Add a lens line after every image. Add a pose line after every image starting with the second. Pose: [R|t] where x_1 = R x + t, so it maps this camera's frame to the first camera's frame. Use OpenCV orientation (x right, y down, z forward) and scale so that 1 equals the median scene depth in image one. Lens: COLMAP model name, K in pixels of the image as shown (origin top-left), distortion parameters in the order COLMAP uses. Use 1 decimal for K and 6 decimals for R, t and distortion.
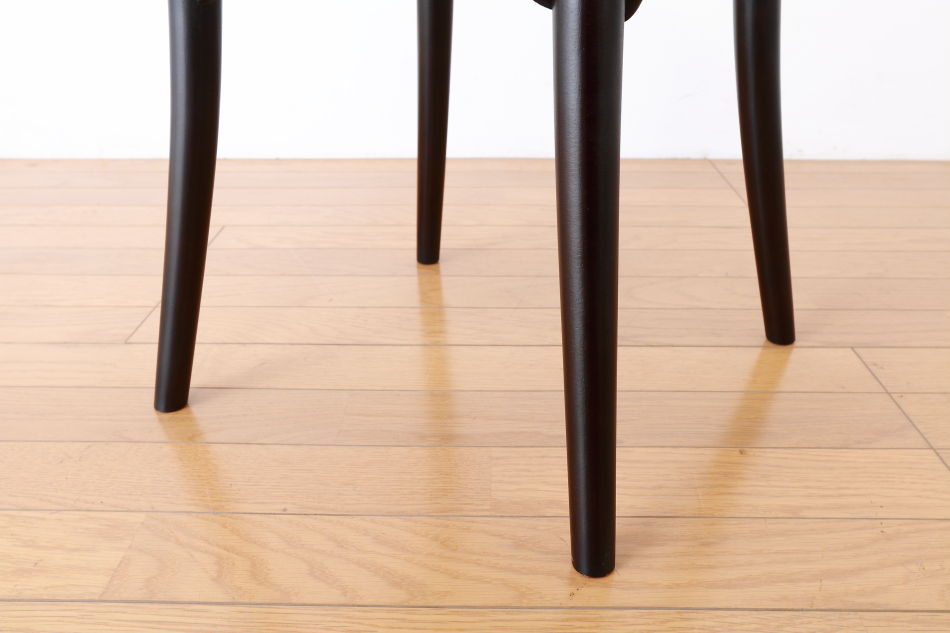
lens RADIAL K [[903.9, 0, 474.0], [0, 903.9, 320.6], [0, 0, 1]] dist [-0.052897, 0.000000]
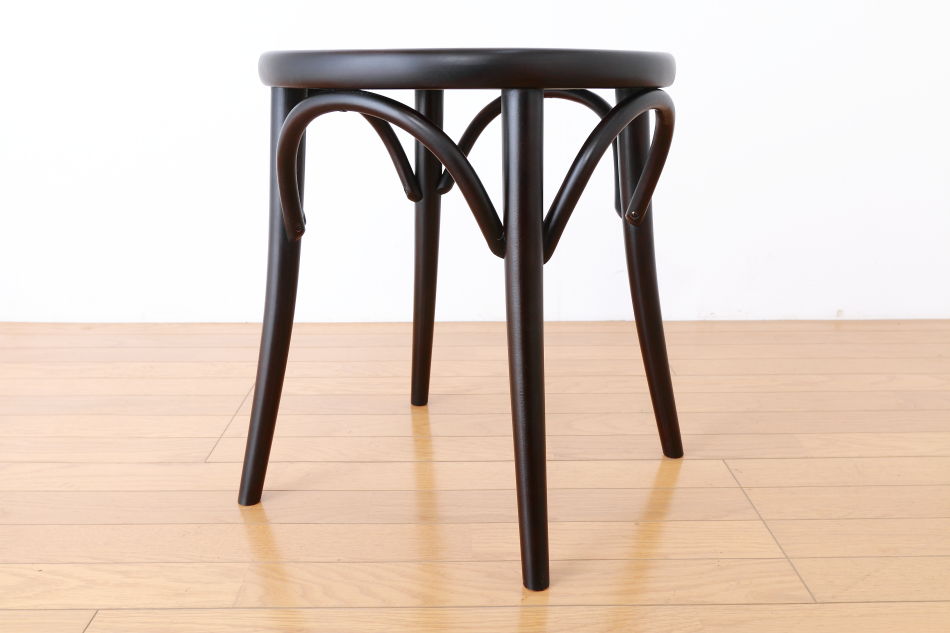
lens RADIAL K [[943.9, 0, 474.1], [0, 943.9, 317.2], [0, 0, 1]] dist [-0.025427, 0.000000]
pose [[0.999323, -0.005807, 0.036318, -0.027493], [0.011748, 0.986124, -0.165595, 0.055622], [-0.034853, 0.165909, 0.985525, -0.545927]]
